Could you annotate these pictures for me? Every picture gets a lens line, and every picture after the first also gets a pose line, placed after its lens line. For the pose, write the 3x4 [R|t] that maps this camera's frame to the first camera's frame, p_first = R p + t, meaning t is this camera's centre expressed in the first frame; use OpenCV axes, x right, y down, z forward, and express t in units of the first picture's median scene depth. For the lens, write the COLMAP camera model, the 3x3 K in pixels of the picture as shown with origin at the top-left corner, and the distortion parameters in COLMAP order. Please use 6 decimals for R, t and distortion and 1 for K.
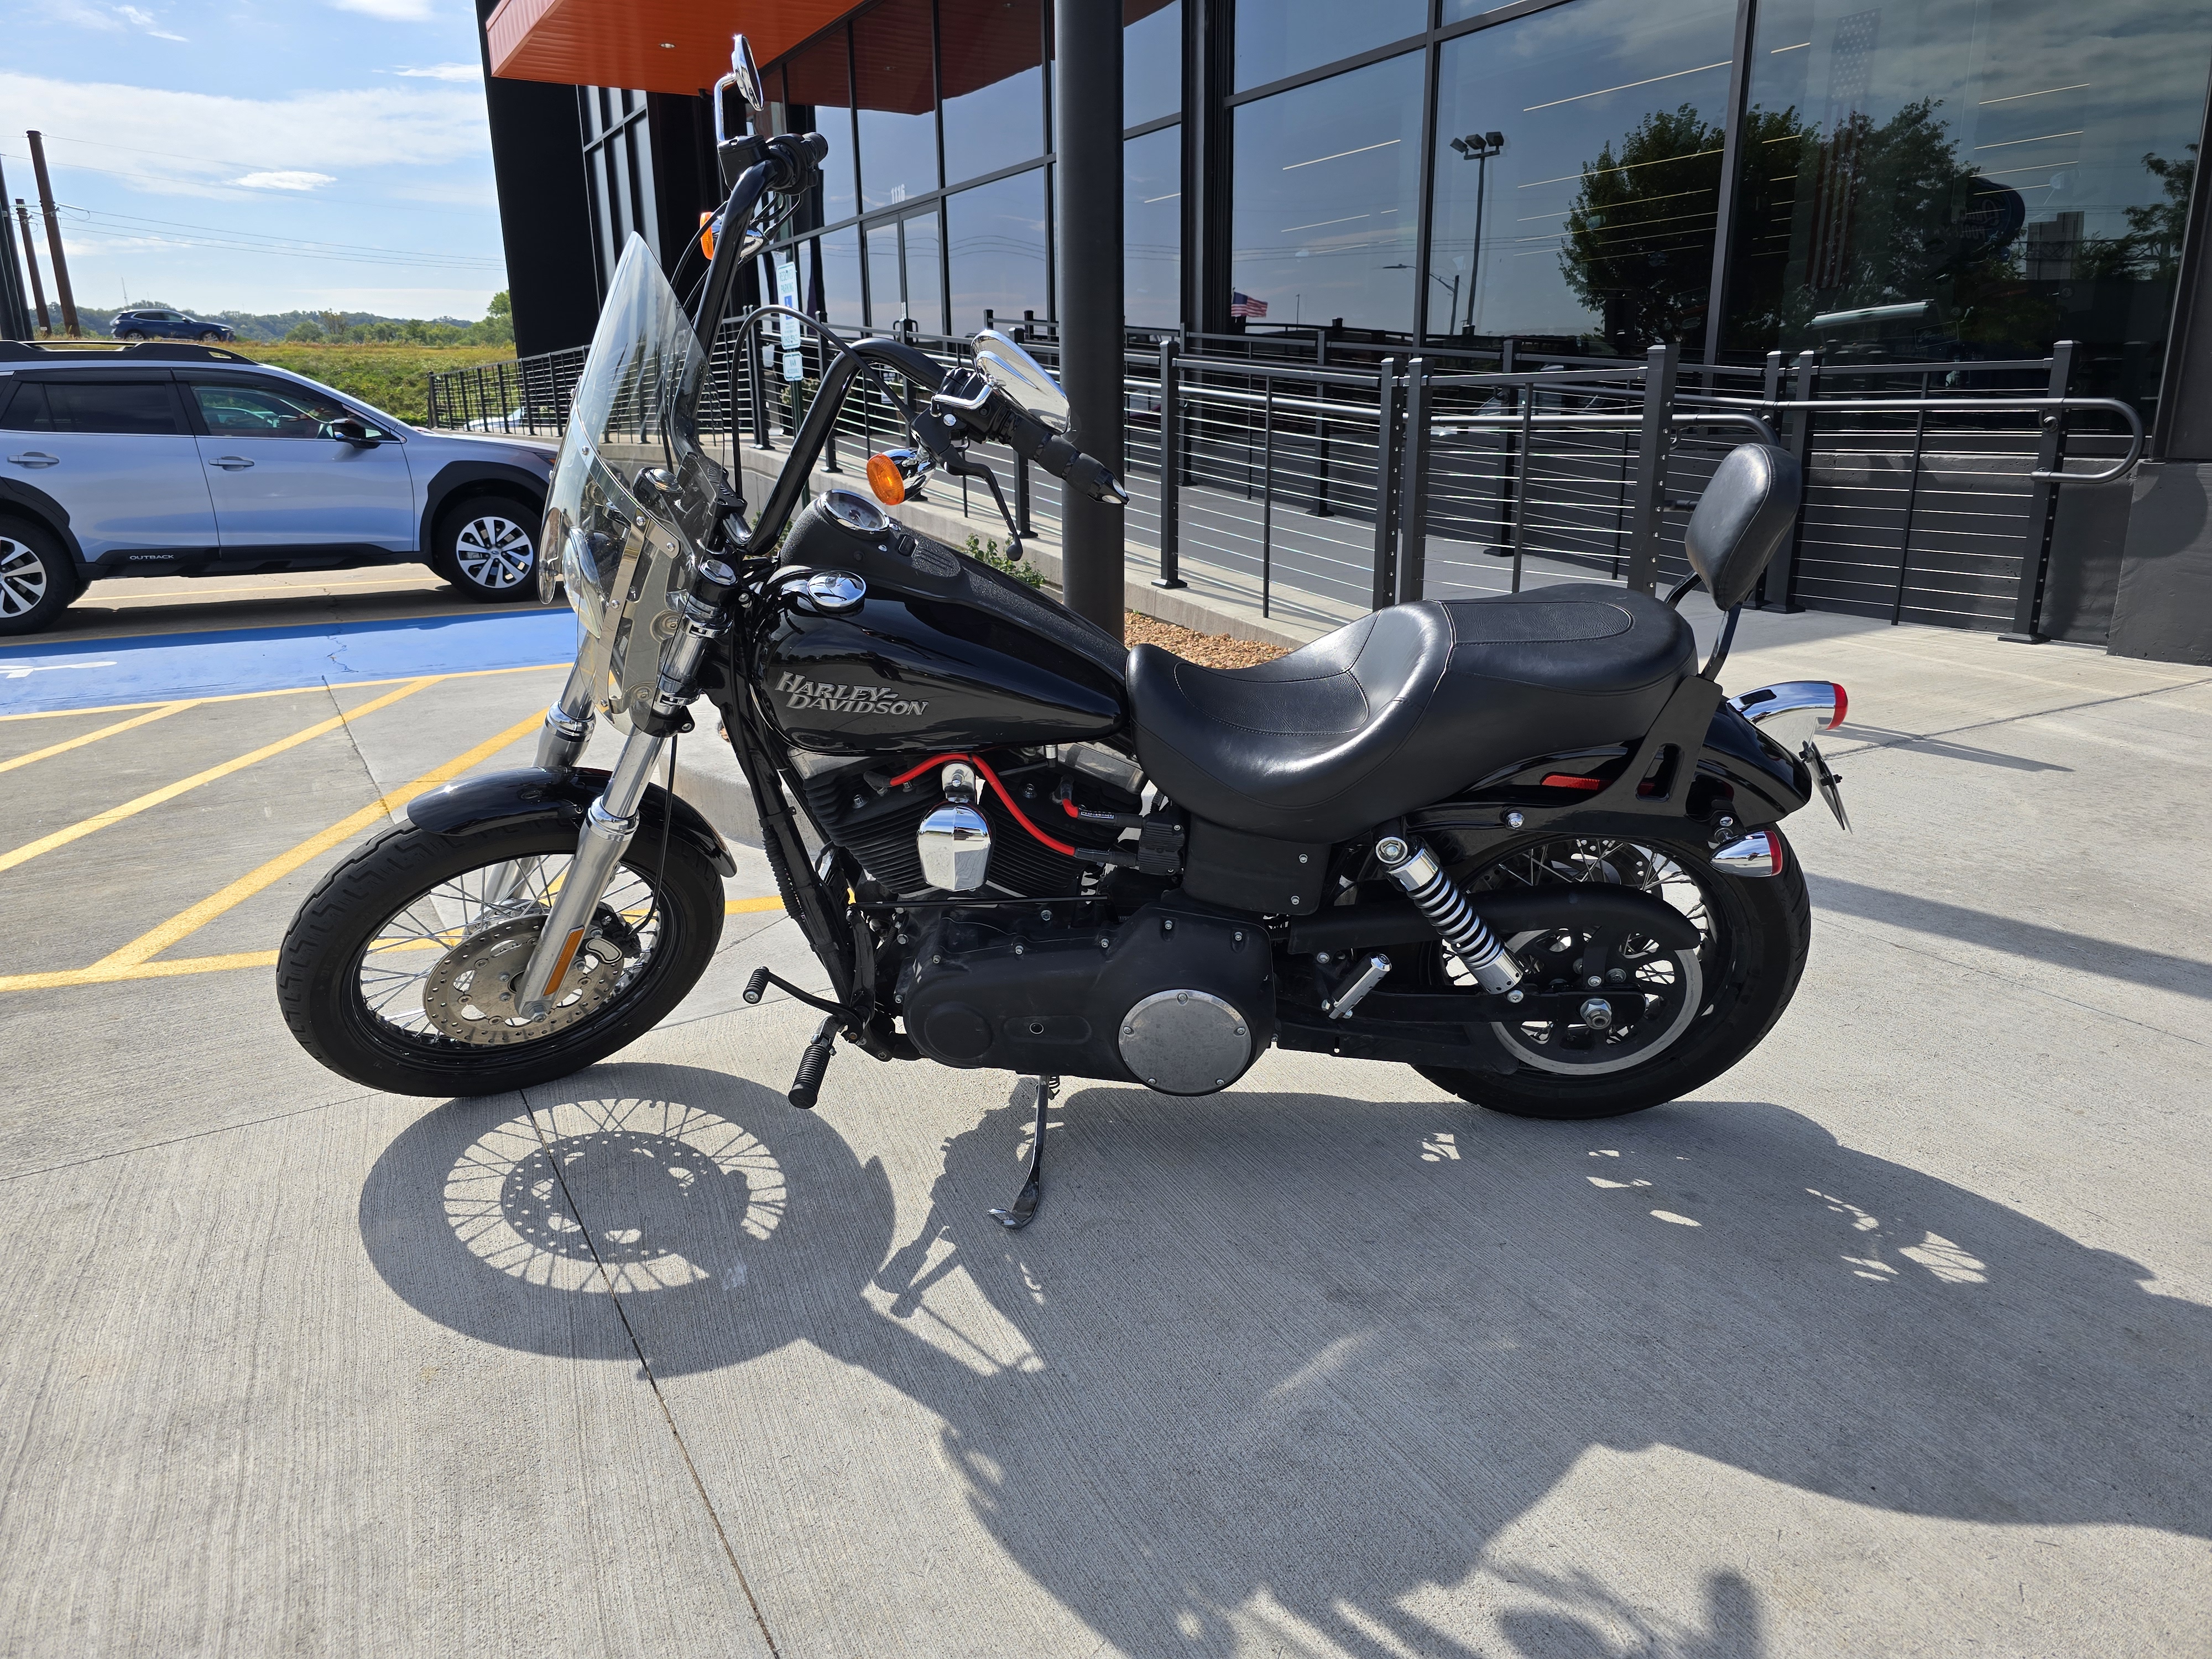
lens RADIAL K [[1480.6, 0, 1092.3], [0, 1480.6, 812.5], [0, 0, 1]] dist [0.057587, -0.054155]
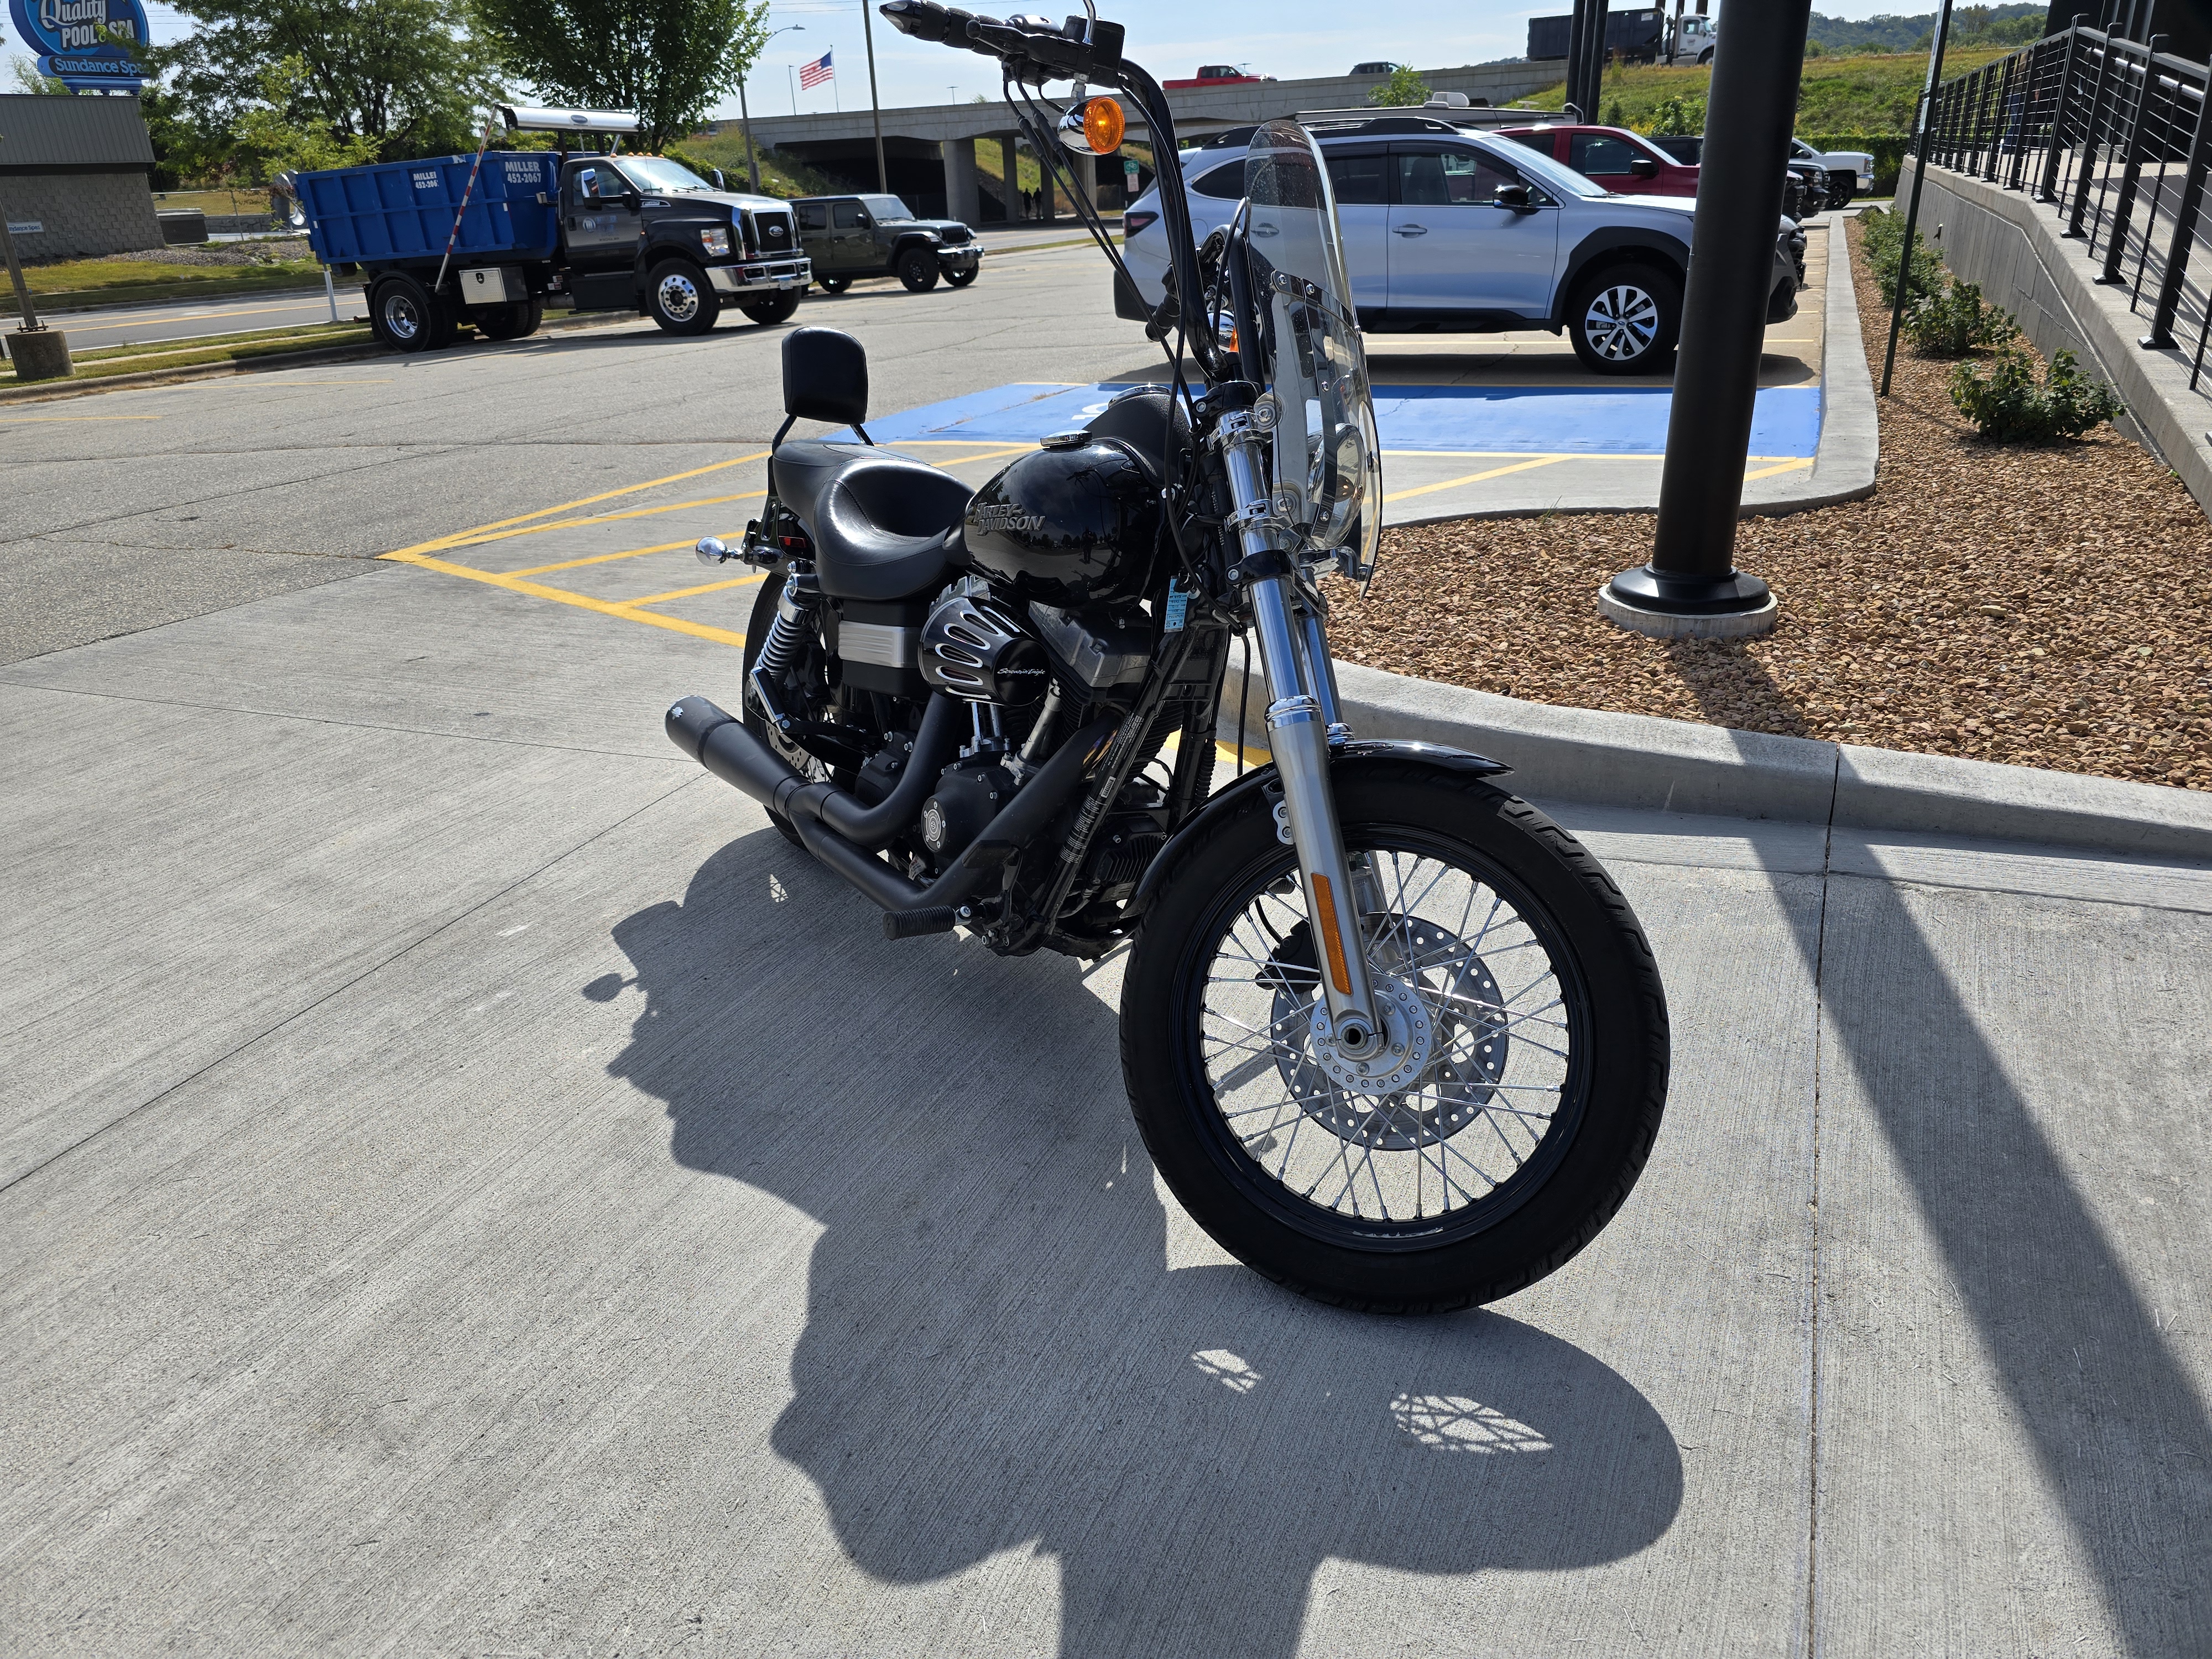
lens RADIAL K [[1480.6, 0, 1092.3], [0, 1480.6, 812.5], [0, 0, 1]] dist [0.057587, -0.054155]
pose [[0.594612, 0.301772, -0.745232, 0.229946], [-0.172569, 0.953190, 0.248291, -0.052813], [0.785275, -0.019033, 0.618855, 0.113391]]
